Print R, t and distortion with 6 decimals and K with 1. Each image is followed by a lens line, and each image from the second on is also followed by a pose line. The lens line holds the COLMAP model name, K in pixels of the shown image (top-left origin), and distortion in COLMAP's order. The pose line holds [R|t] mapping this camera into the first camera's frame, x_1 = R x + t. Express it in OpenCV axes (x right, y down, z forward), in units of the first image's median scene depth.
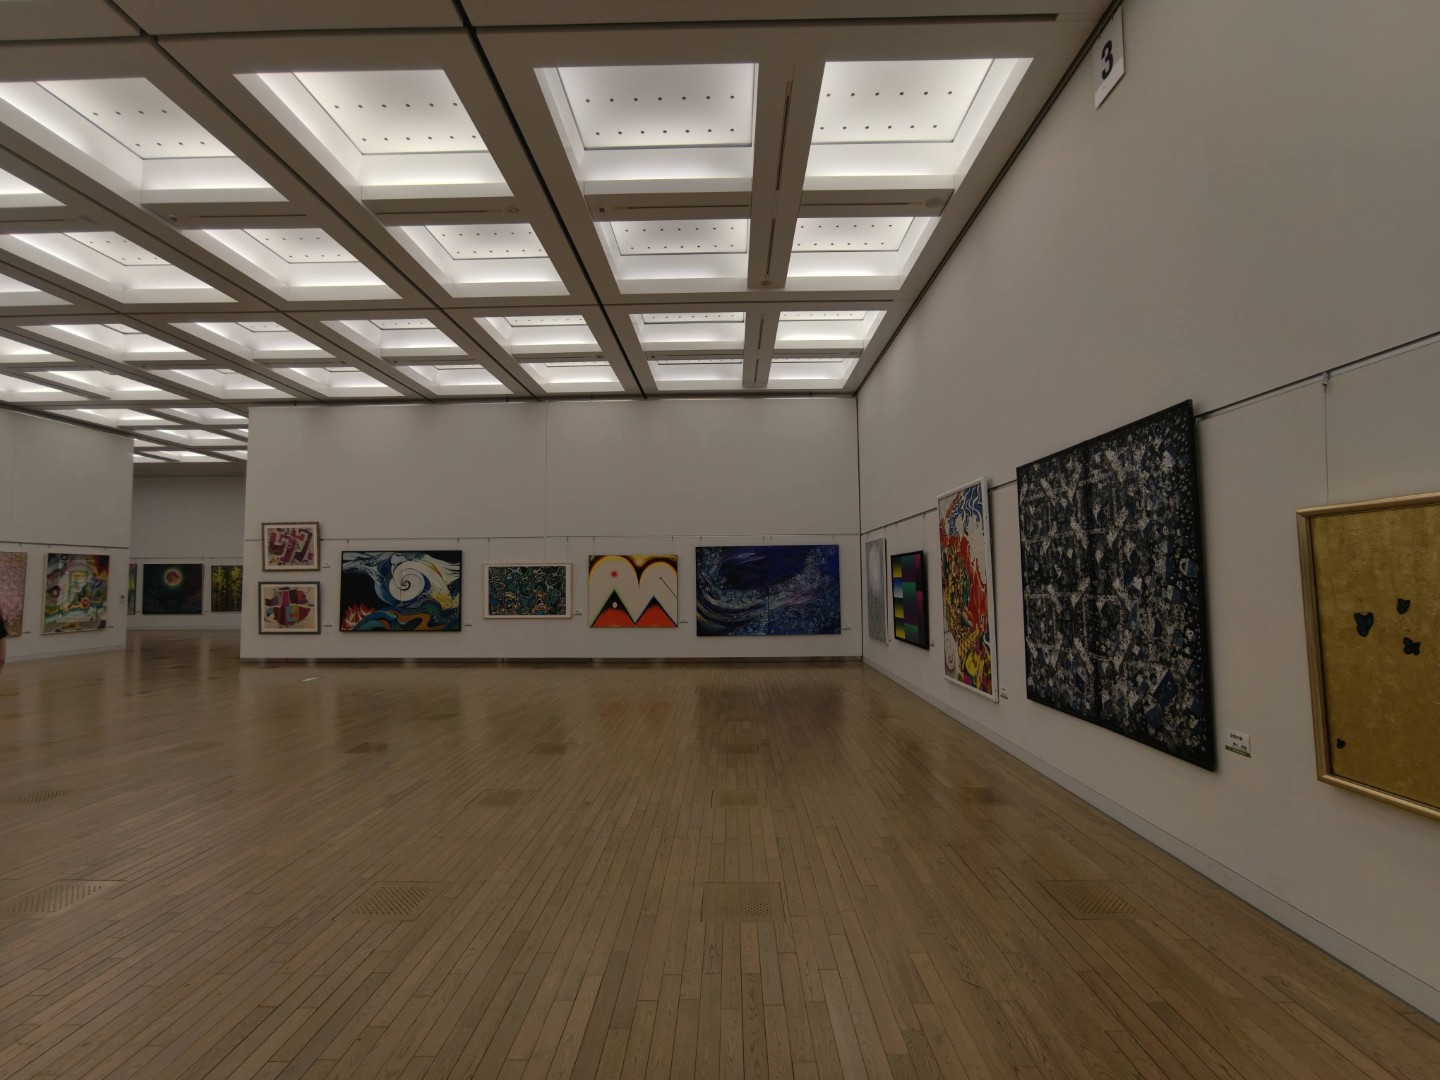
lens RADIAL K [[647.9, 0, 714.4], [0, 647.9, 539.8], [0, 0, 1]] dist [-0.008108, 0.004549]
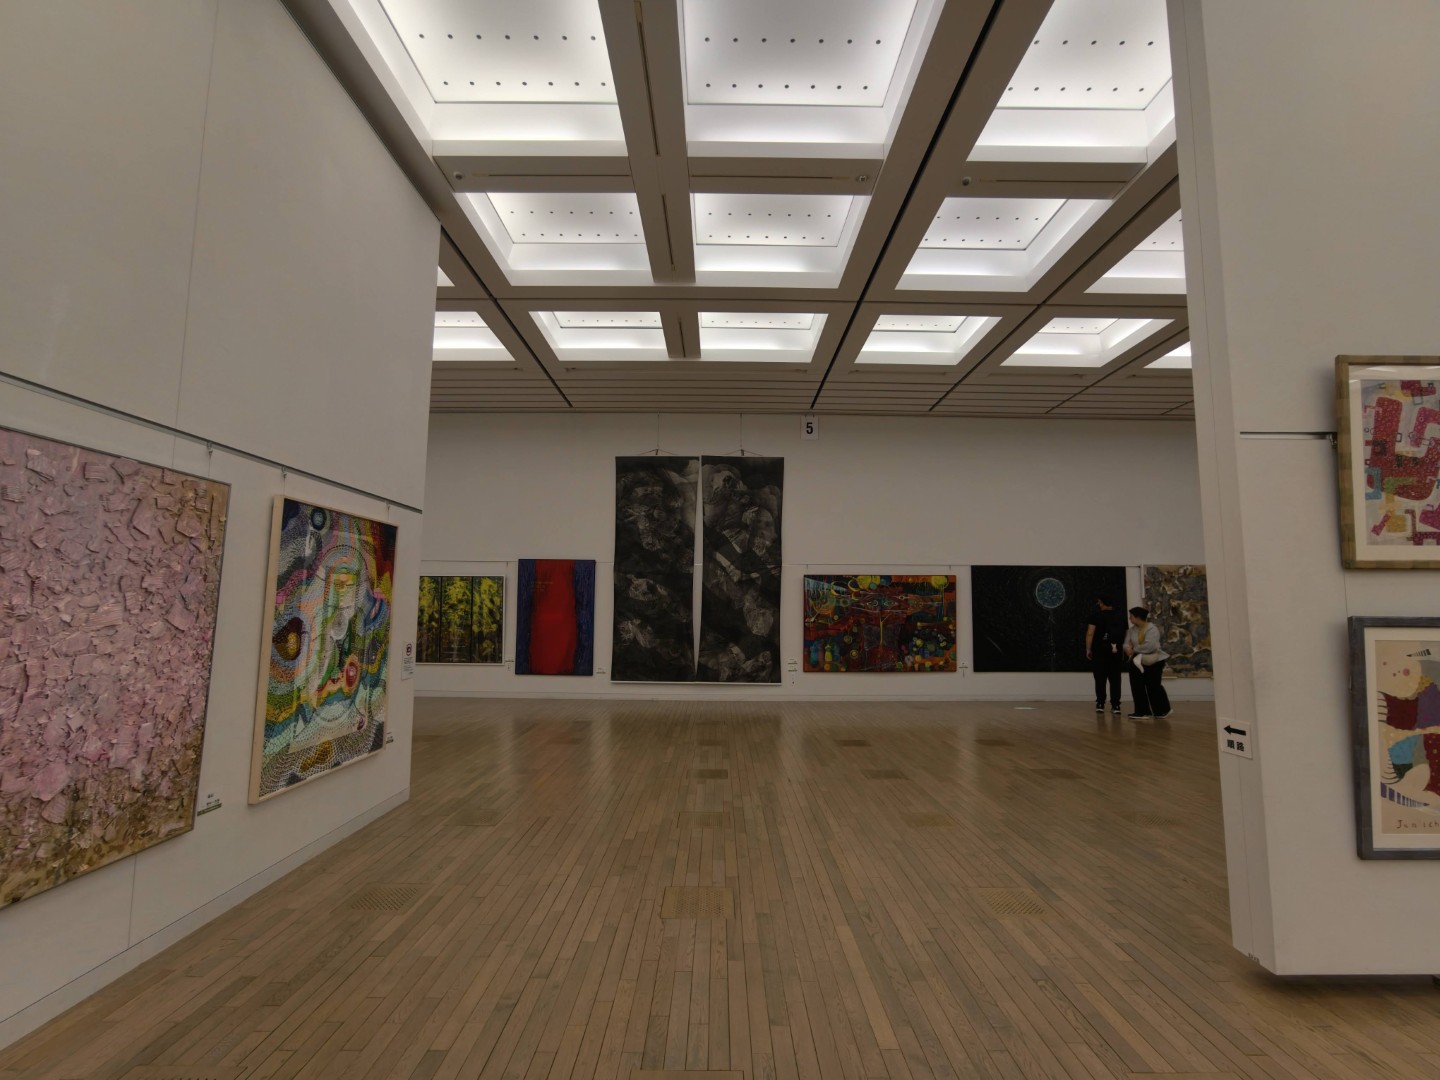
lens RADIAL K [[647.9, 0, 719.4], [0, 647.9, 555.2], [0, 0, 1]] dist [-0.008108, 0.004549]
pose [[0.999520, 0.016399, 0.026273, -0.848382], [-0.015826, 0.999635, -0.021896, 0.047707], [-0.026622, 0.021470, 0.999415, 0.720726]]
